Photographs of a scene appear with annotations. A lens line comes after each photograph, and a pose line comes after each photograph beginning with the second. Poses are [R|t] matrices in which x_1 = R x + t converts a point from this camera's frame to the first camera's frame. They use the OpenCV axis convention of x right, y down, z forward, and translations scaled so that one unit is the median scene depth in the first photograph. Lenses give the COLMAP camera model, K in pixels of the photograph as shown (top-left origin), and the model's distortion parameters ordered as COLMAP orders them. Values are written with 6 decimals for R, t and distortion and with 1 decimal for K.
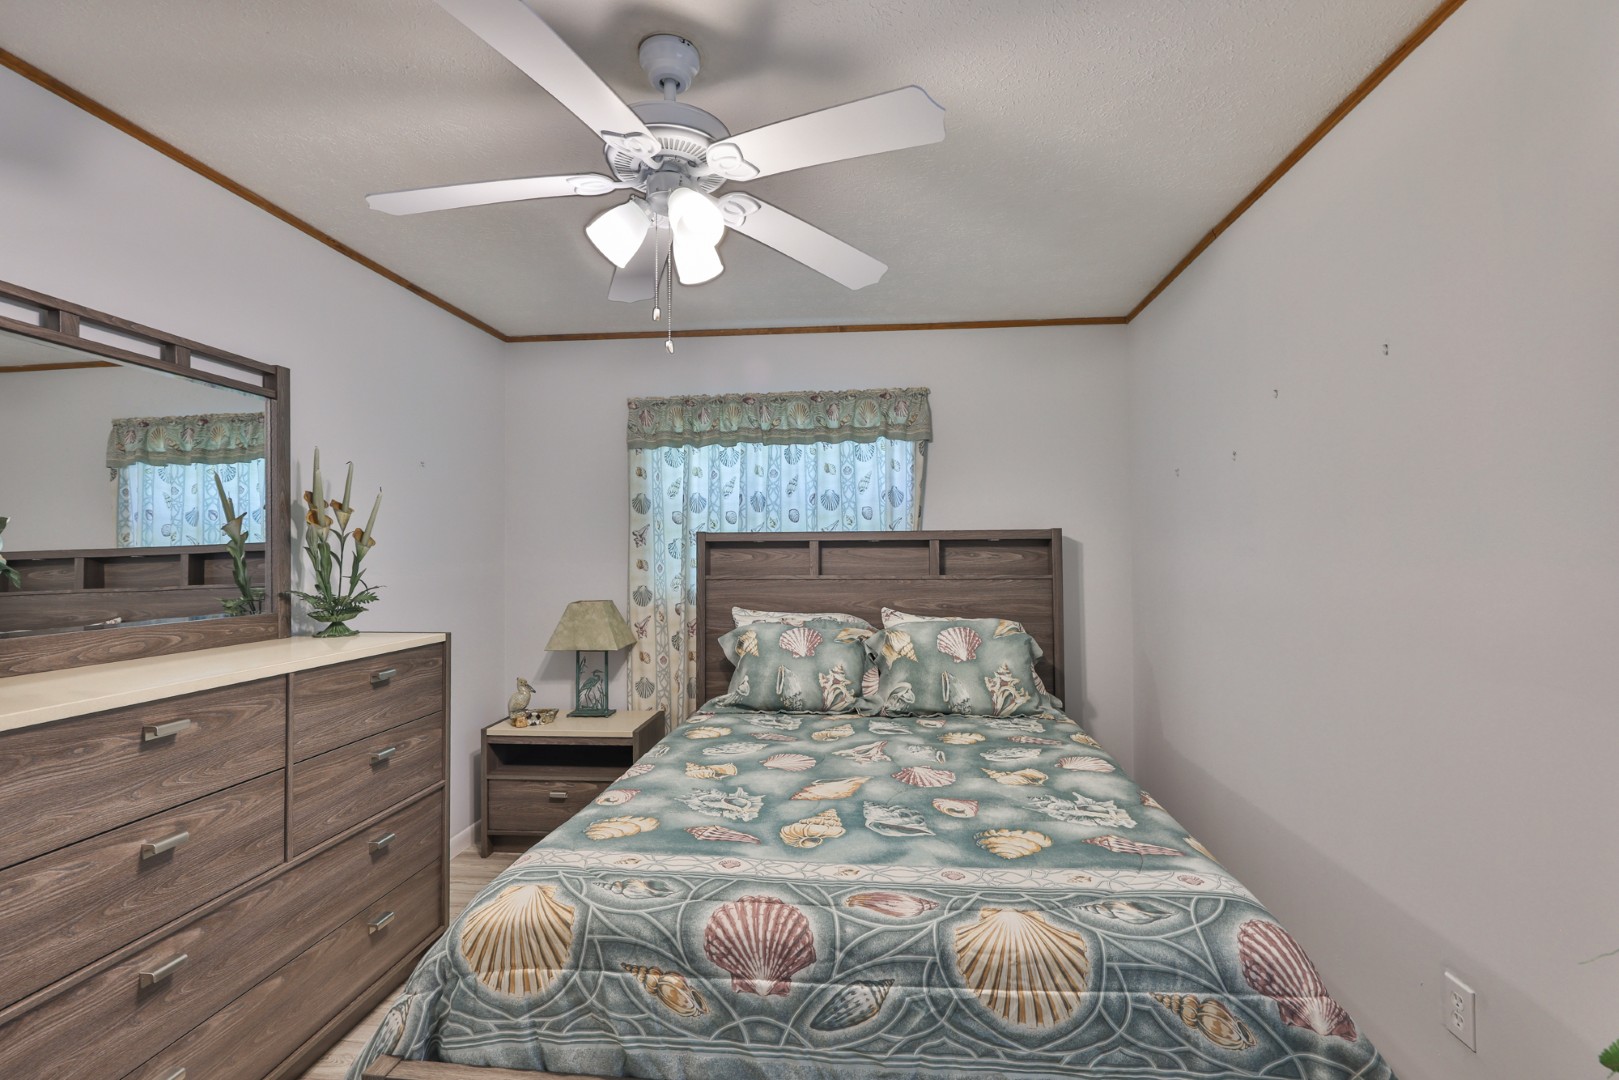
lens RADIAL K [[713.3, 0, 810.9], [0, 713.3, 541.2], [0, 0, 1]] dist [-0.000518, 0.000351]
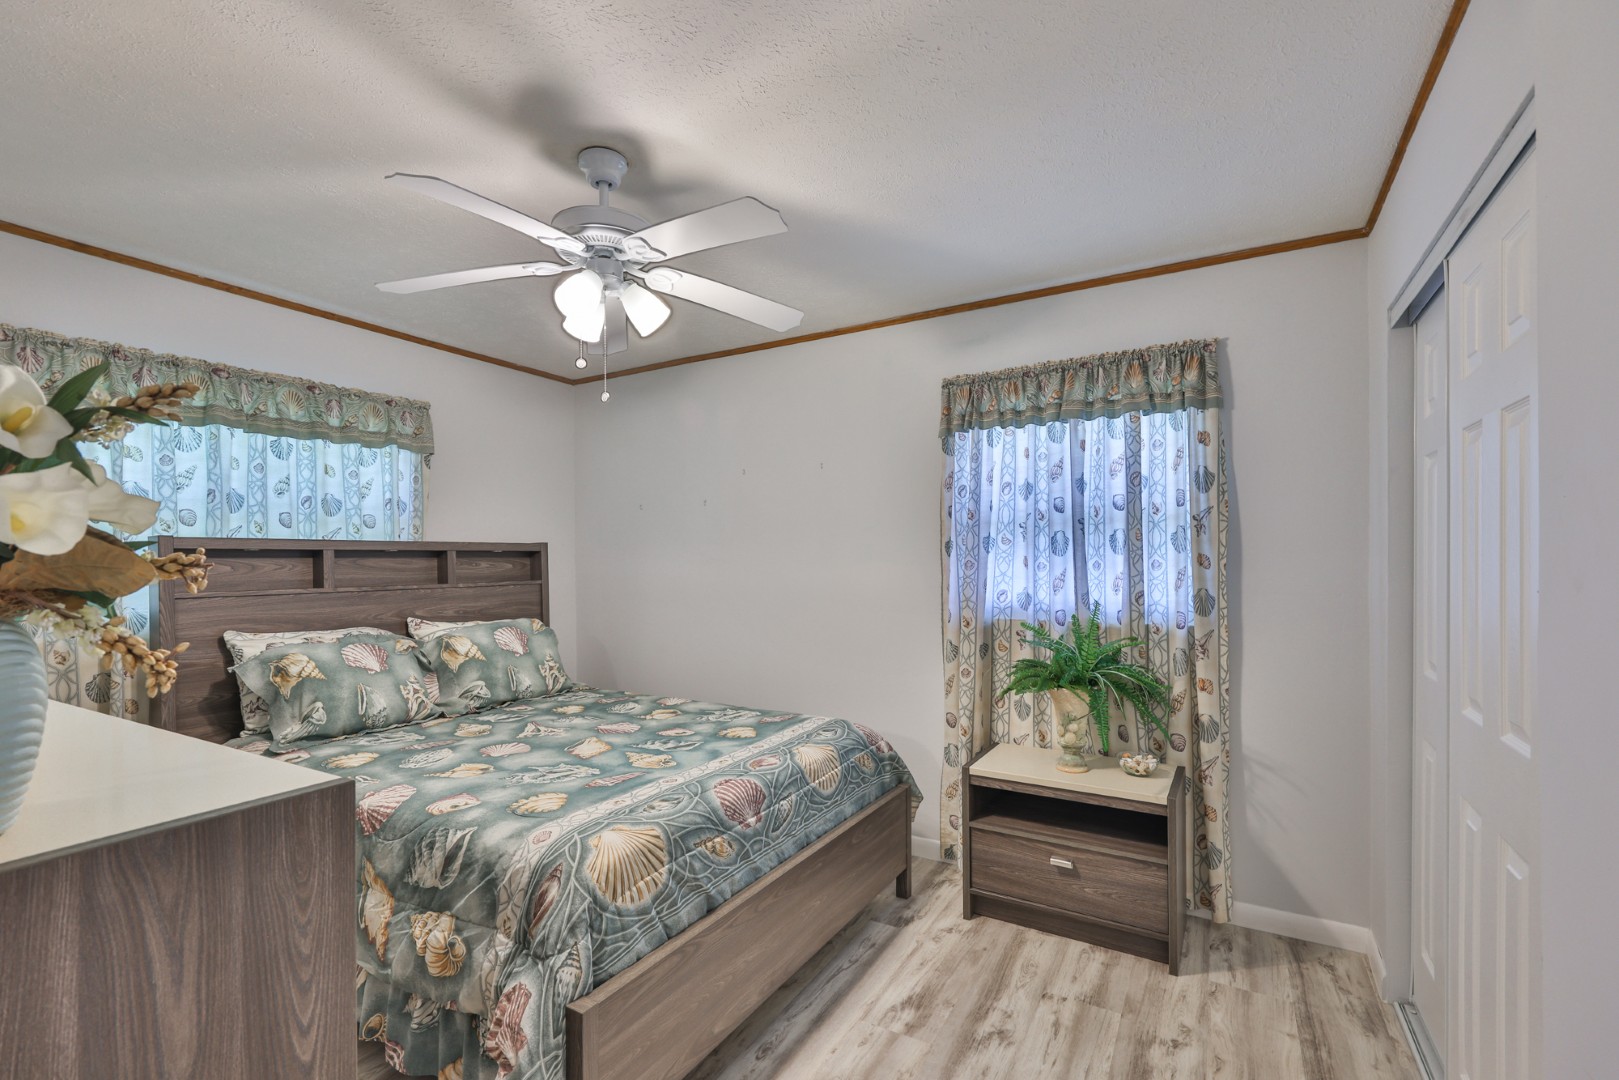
lens RADIAL K [[713.3, 0, 811.0], [0, 713.3, 550.6], [0, 0, 1]] dist [-0.000518, 0.000351]
pose [[0.411631, 0.013576, 0.911250, -0.853677], [-0.010591, 0.999893, -0.010113, 0.004946], [-0.911289, -0.005488, 0.411730, 0.108755]]
